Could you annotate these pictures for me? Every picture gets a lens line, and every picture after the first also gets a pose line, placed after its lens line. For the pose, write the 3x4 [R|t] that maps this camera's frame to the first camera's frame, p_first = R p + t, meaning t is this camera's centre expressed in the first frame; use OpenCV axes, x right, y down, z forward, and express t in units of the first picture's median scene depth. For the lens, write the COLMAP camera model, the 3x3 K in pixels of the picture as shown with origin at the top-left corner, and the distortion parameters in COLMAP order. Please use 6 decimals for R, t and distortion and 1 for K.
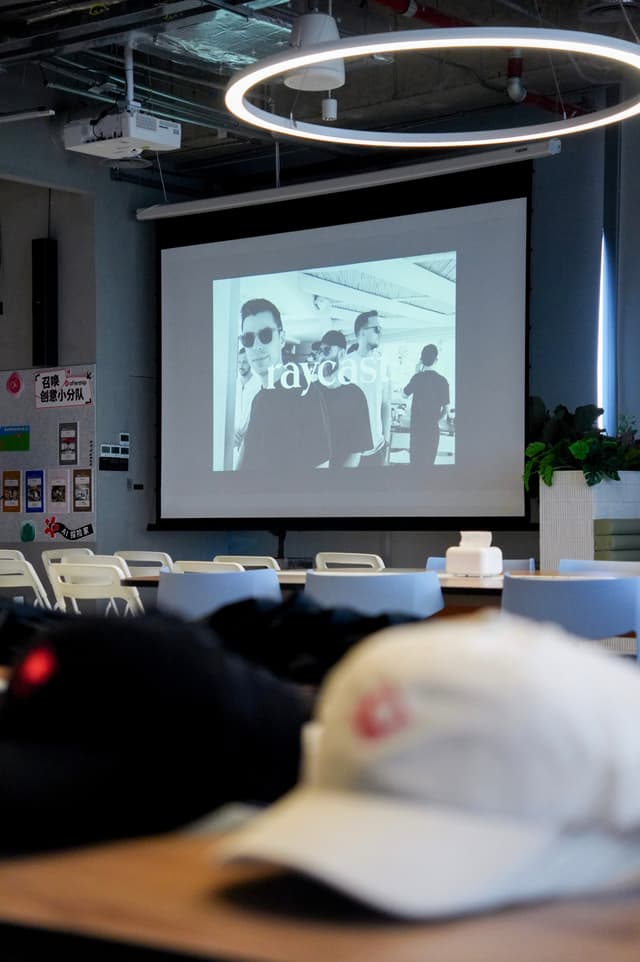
lens RADIAL K [[1825.9, 0, 288.9], [0, 1825.9, 481.2], [0, 0, 1]] dist [0.463265, 0.156935]
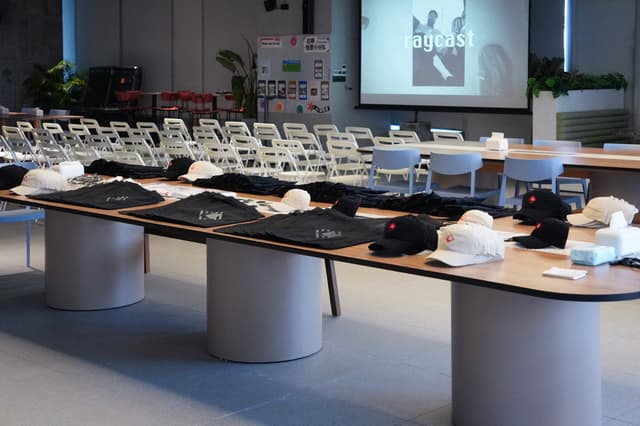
lens RADIAL K [[1028.0, 0, 320.7], [0, 1028.0, 120.4], [0, 0, 1]] dist [0.277026, -0.030006]
pose [[0.995977, 0.003393, -0.089544, -0.007558], [0.003000, 0.997460, 0.071169, -0.051512], [0.089558, -0.071152, 0.993437, -0.249500]]
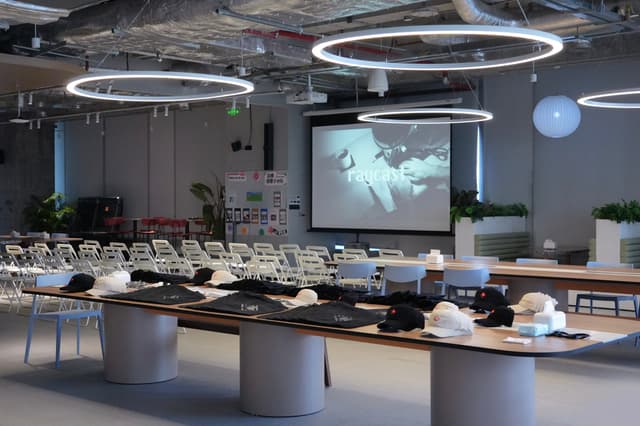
lens RADIAL K [[905.8, 0, 280.5], [0, 905.8, 192.1], [0, 0, 1]] dist [0.176140, 0.090829]
pose [[0.998445, -0.001622, -0.055722, -0.045567], [0.002487, 0.999878, 0.015450, -0.055966], [0.055690, -0.015565, 0.998327, -0.349341]]
